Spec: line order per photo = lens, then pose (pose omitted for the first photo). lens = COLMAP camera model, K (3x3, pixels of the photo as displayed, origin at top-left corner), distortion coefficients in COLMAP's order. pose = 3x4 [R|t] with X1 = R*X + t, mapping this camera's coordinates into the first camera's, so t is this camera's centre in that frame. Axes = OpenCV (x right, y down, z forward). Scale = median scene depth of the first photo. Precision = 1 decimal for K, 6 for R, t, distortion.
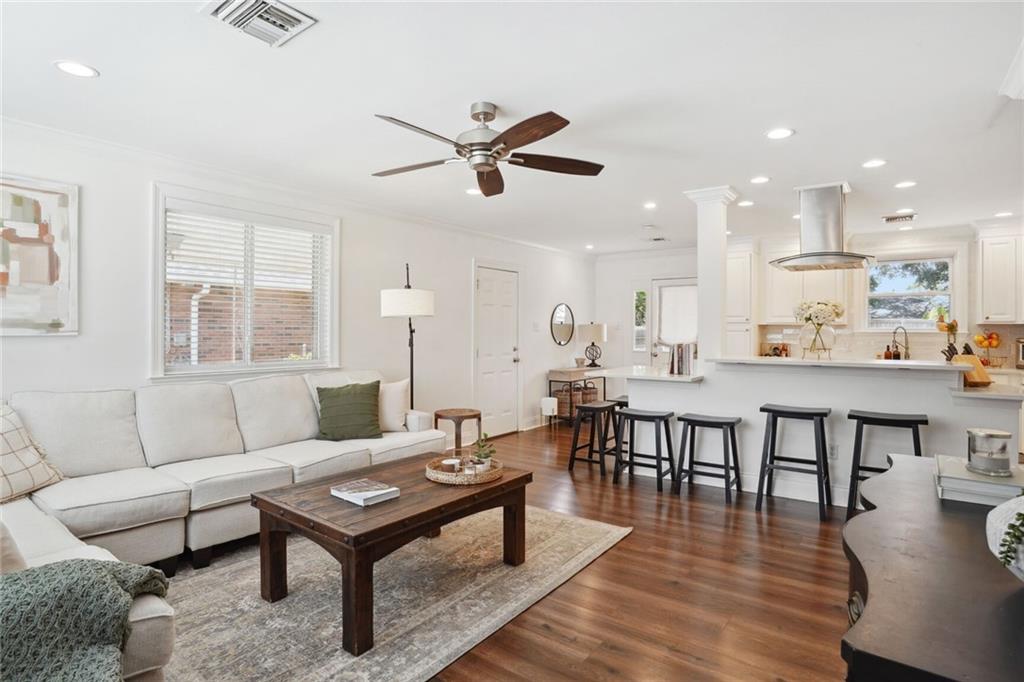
lens RADIAL K [[536.9, 0, 495.2], [0, 536.9, 337.6], [0, 0, 1]] dist [-0.079621, 0.038187]
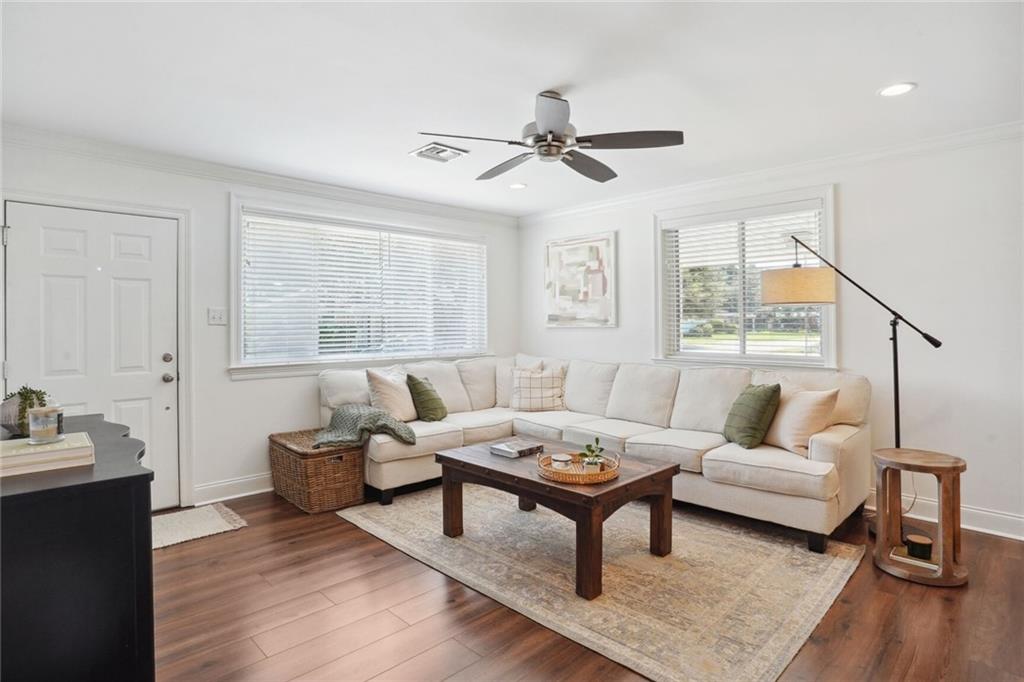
lens RADIAL K [[517.4, 0, 510.6], [0, 517.4, 336.3], [0, 0, 1]] dist [-0.073913, 0.030812]
pose [[-0.114883, 0.020972, -0.993158, 0.418796], [-0.009078, 0.999713, 0.022160, -0.004734], [0.993338, 0.011561, -0.114659, 0.472013]]
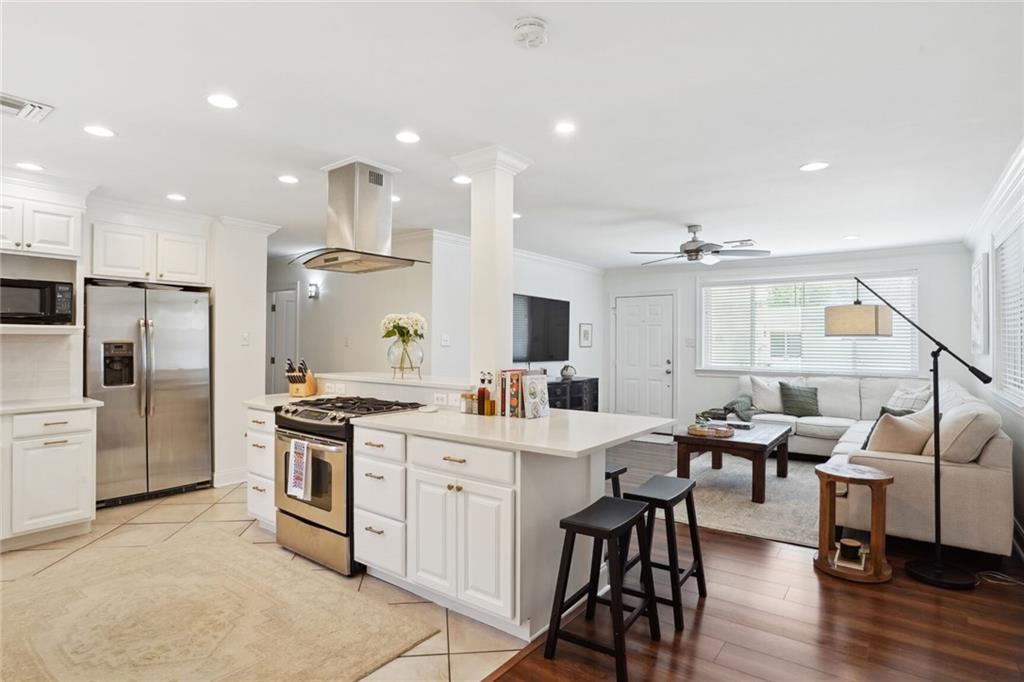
lens RADIAL K [[536.9, 0, 495.2], [0, 536.9, 337.6], [0, 0, 1]] dist [-0.079621, 0.038187]
pose [[-0.999955, -0.009007, -0.002917, 0.306717], [-0.009022, 0.999944, 0.005490, -0.025366], [0.002867, 0.005516, -0.999981, 1.299481]]
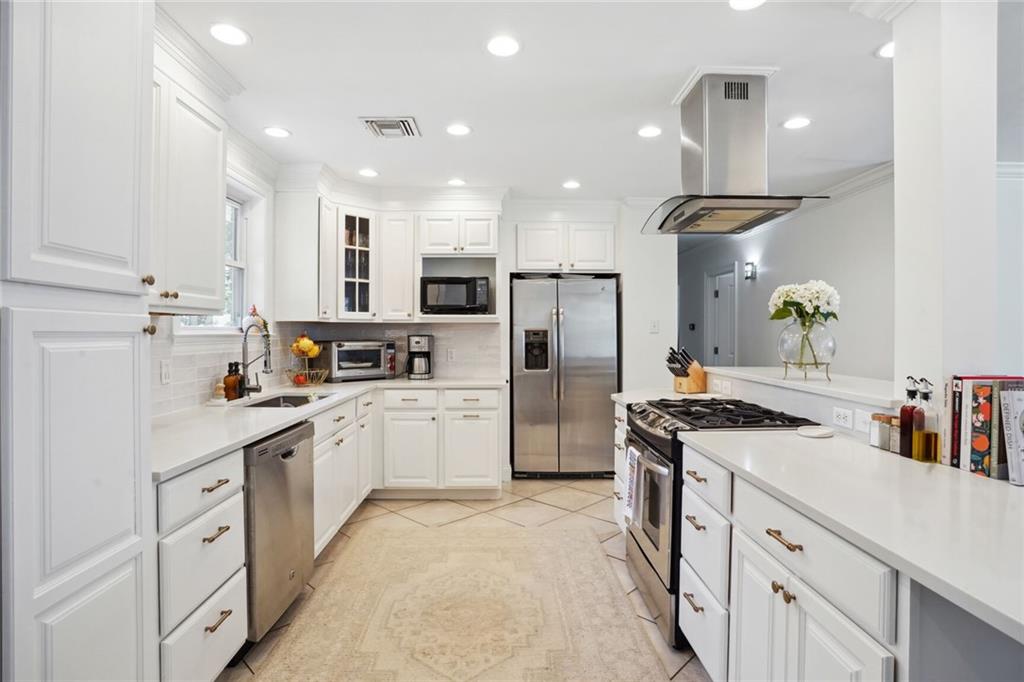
lens RADIAL K [[517.4, 0, 510.6], [0, 517.4, 336.3], [0, 0, 1]] dist [-0.073913, 0.030812]
pose [[-0.633862, -0.011729, 0.773357, 0.250388], [0.006177, 0.999776, 0.020226, -0.016858], [-0.773421, 0.017597, -0.633648, 1.108588]]
